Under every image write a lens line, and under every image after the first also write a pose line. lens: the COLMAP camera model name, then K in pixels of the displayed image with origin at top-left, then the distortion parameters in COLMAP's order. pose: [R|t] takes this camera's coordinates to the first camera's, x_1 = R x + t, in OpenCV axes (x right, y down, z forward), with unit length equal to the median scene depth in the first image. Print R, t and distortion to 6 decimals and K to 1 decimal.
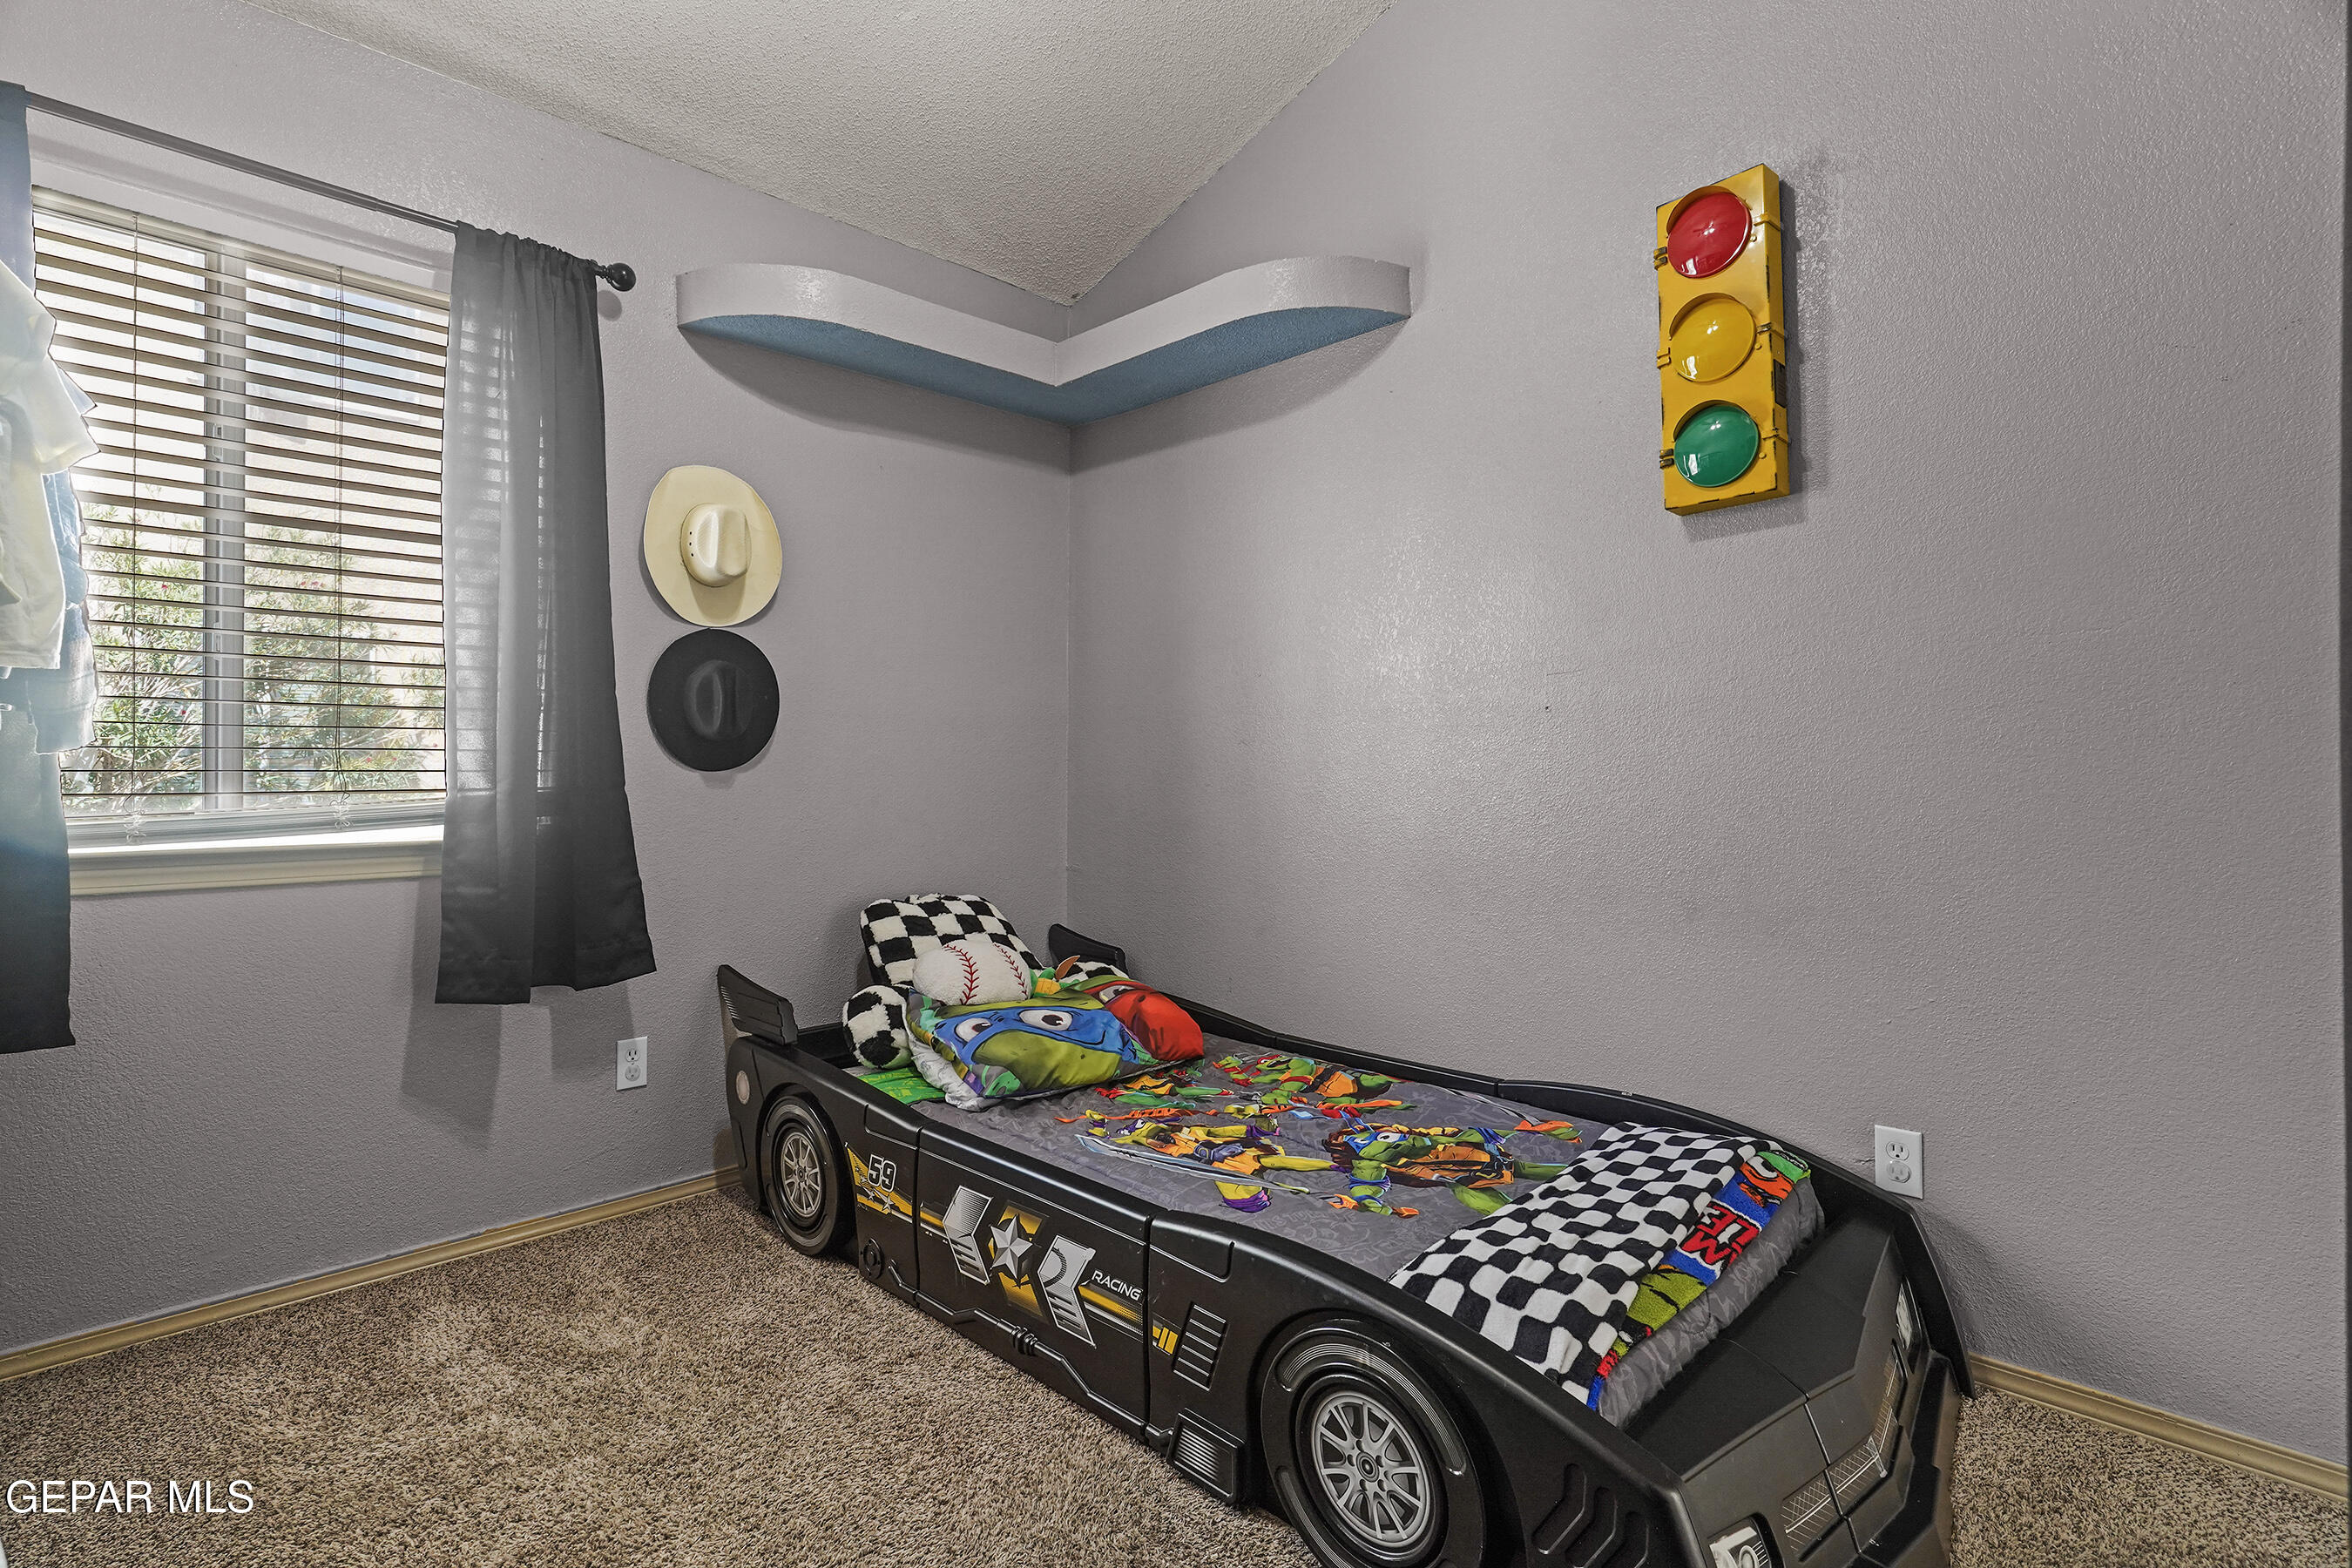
lens RADIAL K [[1126.5, 0, 1162.2], [0, 1126.5, 778.8], [0, 0, 1]] dist [-0.007449, 0.005412]
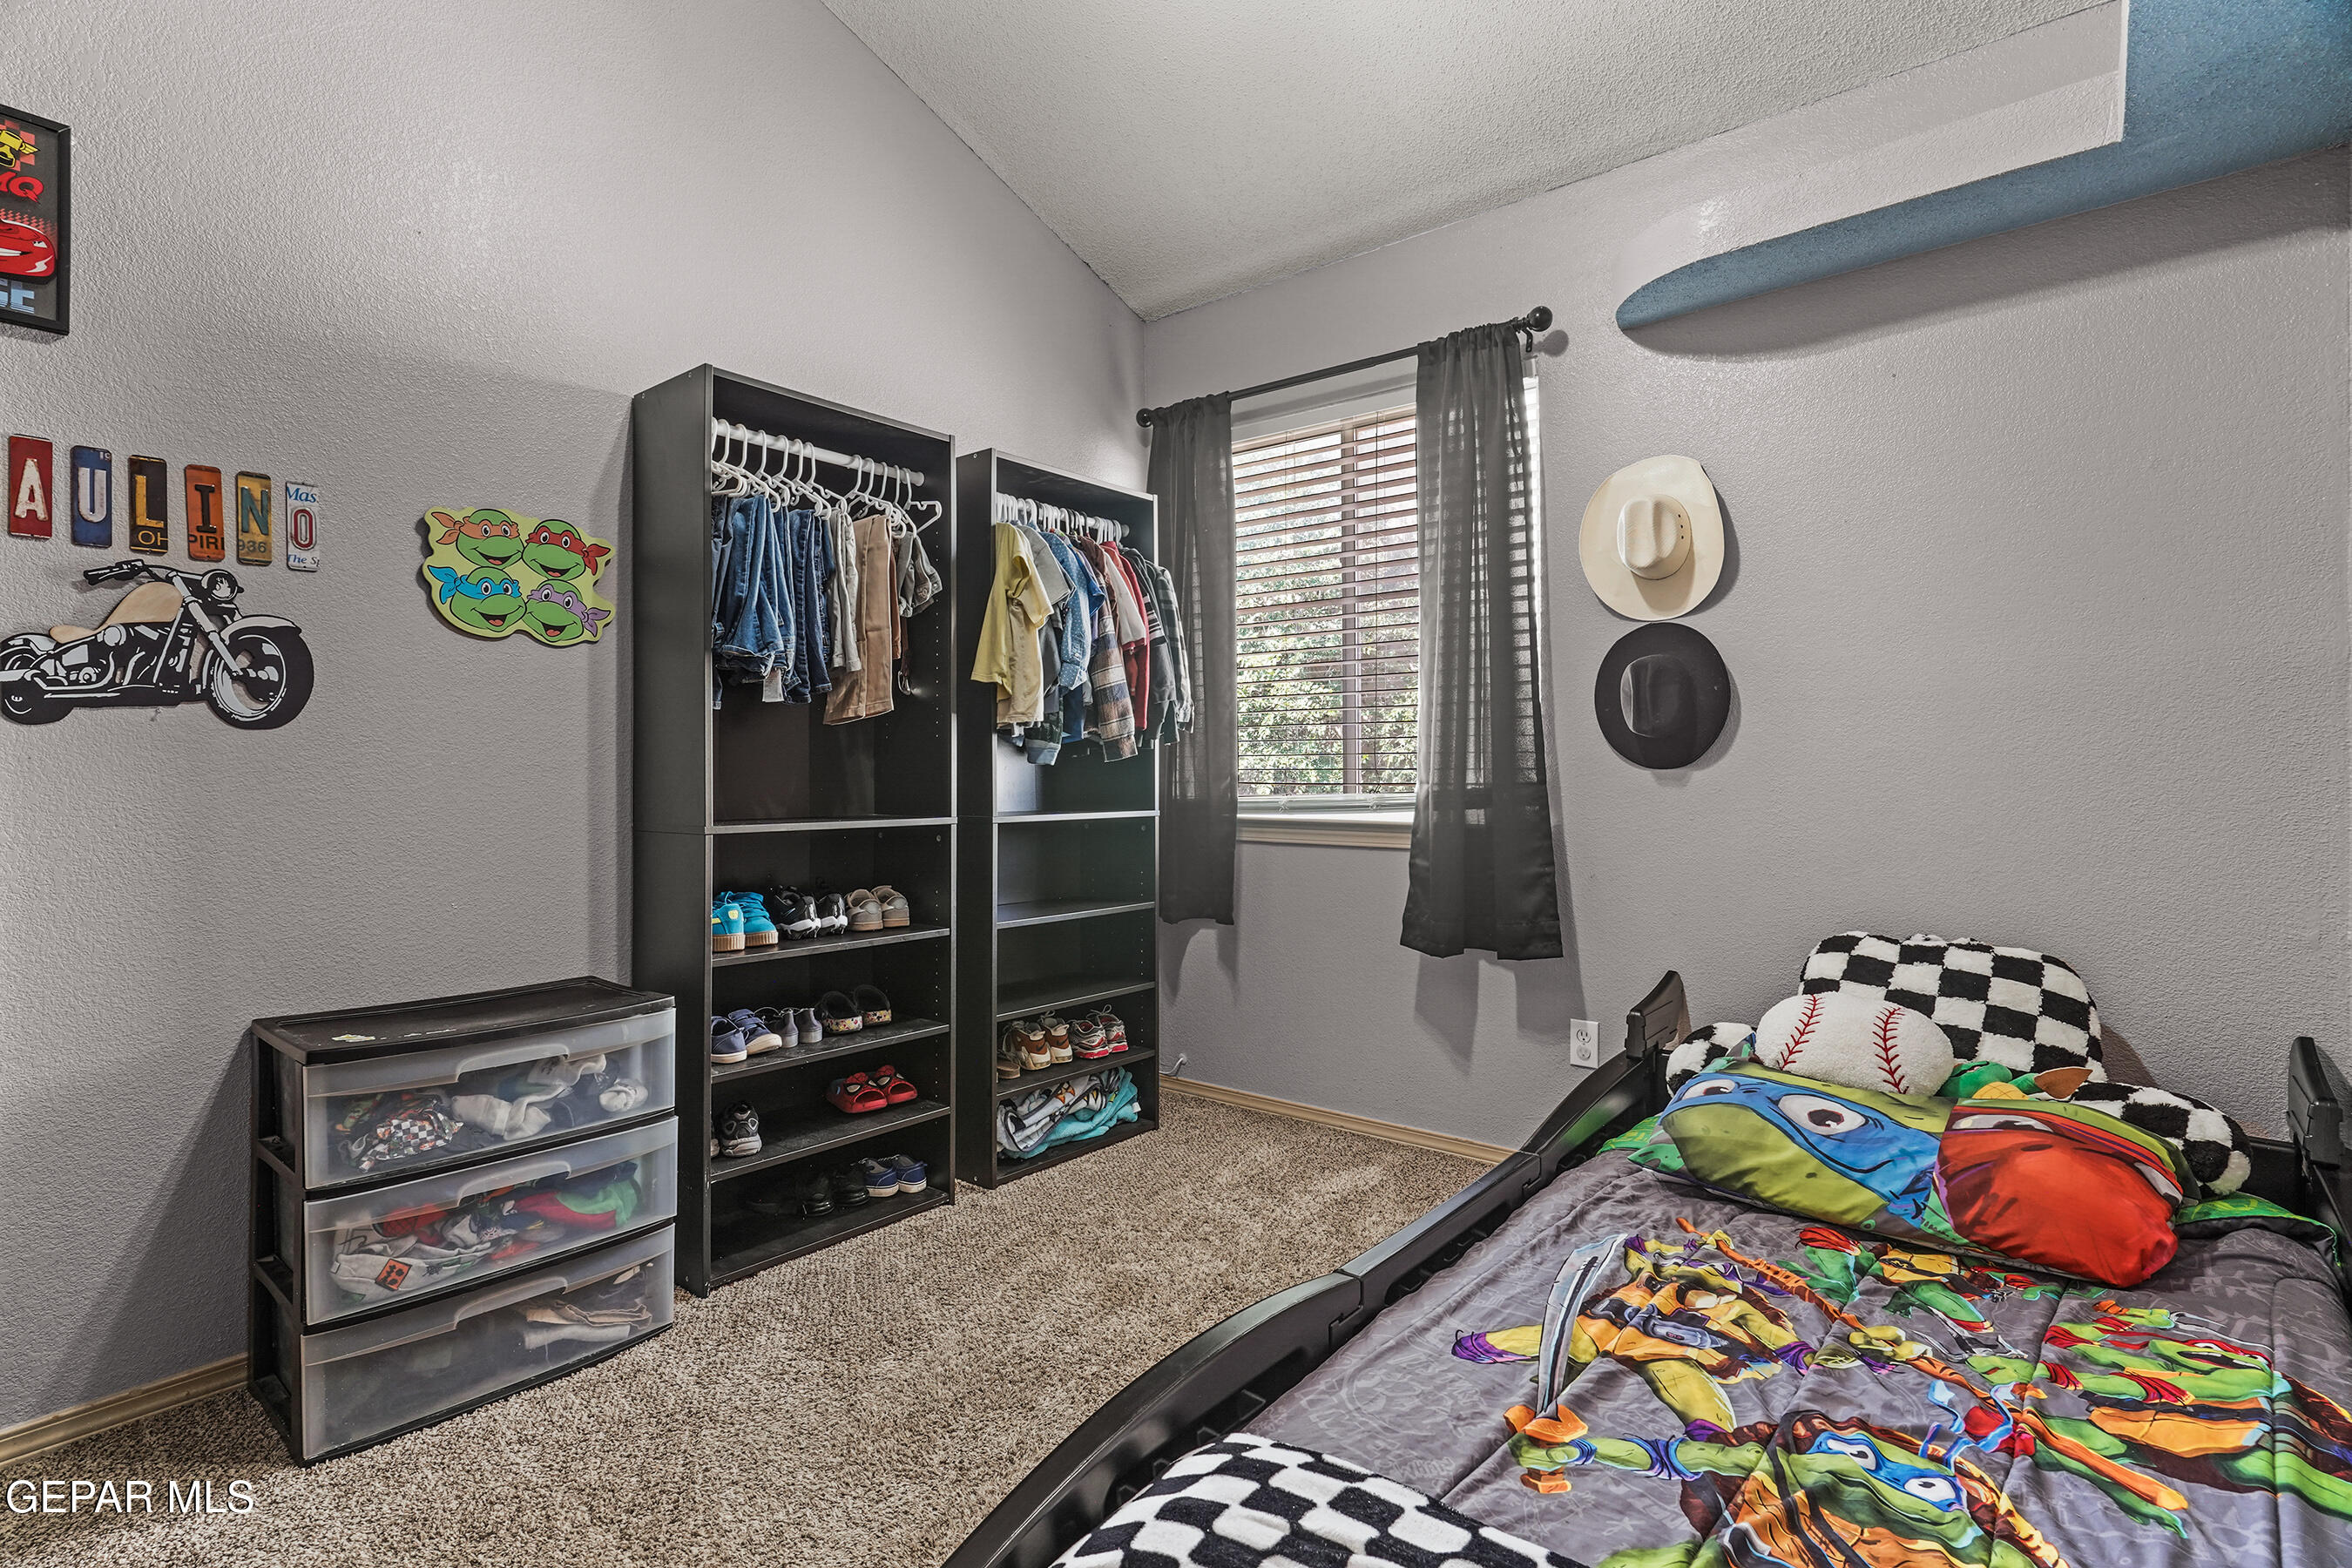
lens RADIAL K [[1126.5, 0, 1162.1], [0, 1126.5, 778.7], [0, 0, 1]] dist [-0.007449, 0.005412]
pose [[0.109300, 0.007460, -0.993981, 0.613072], [-0.004316, 0.999966, 0.007031, -0.004030], [0.993999, 0.003522, 0.109329, 0.549474]]
